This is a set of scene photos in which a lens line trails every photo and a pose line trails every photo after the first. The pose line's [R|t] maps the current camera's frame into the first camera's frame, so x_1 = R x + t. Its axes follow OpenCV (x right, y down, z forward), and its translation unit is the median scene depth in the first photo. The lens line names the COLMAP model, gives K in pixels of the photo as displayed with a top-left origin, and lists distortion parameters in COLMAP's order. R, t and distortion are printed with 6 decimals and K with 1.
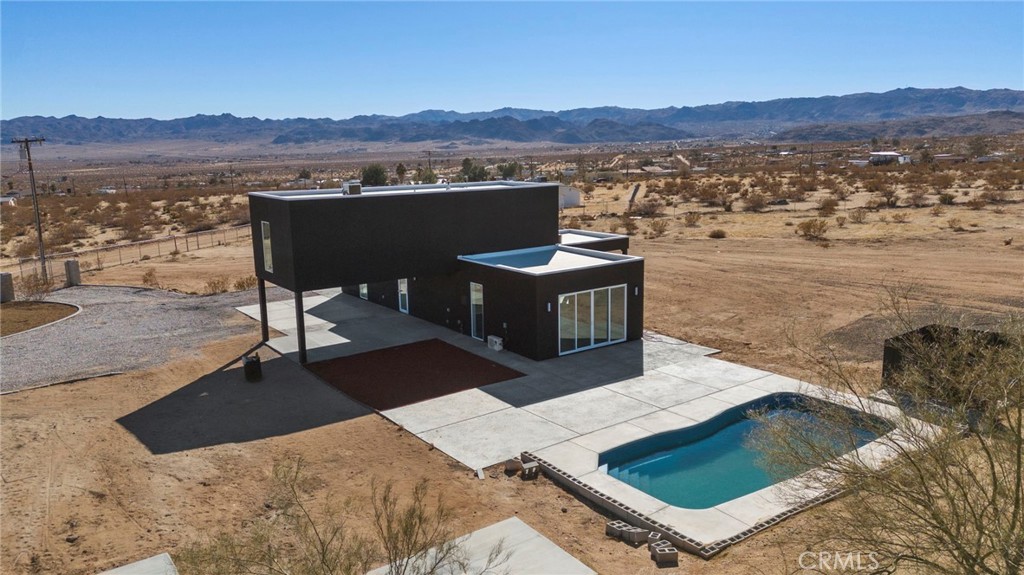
lens RADIAL K [[754.7, 0, 512.9], [0, 754.7, 294.0], [0, 0, 1]] dist [0.020154, -0.005873]
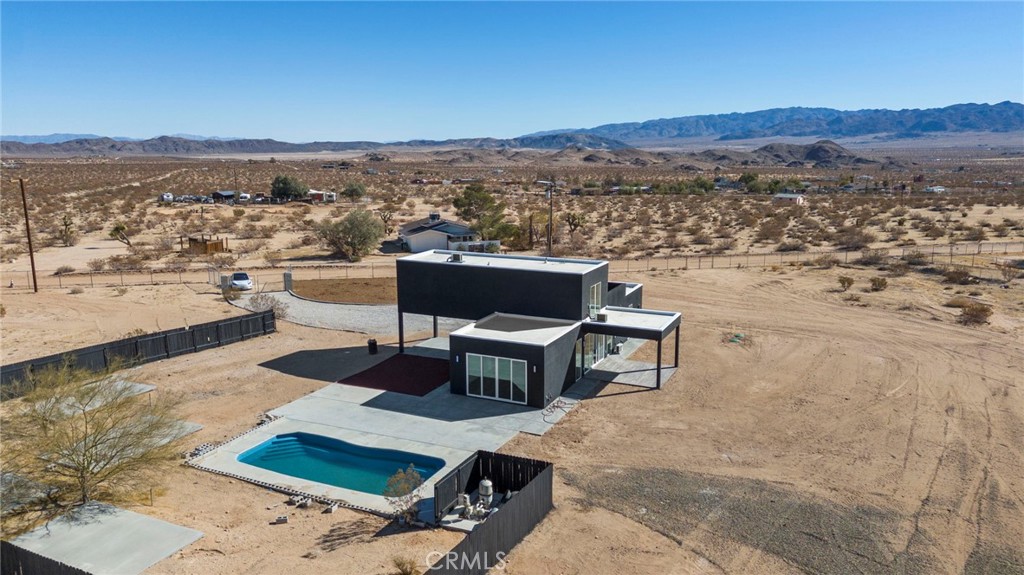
lens RADIAL K [[754.7, 0, 512.0], [0, 754.7, 293.8], [0, 0, 1]] dist [0.020154, -0.005873]
pose [[0.472993, 0.190693, -0.860183, 1.441087], [-0.176667, 0.976996, 0.119444, -0.322531], [0.863172, 0.095469, 0.495801, 0.409442]]
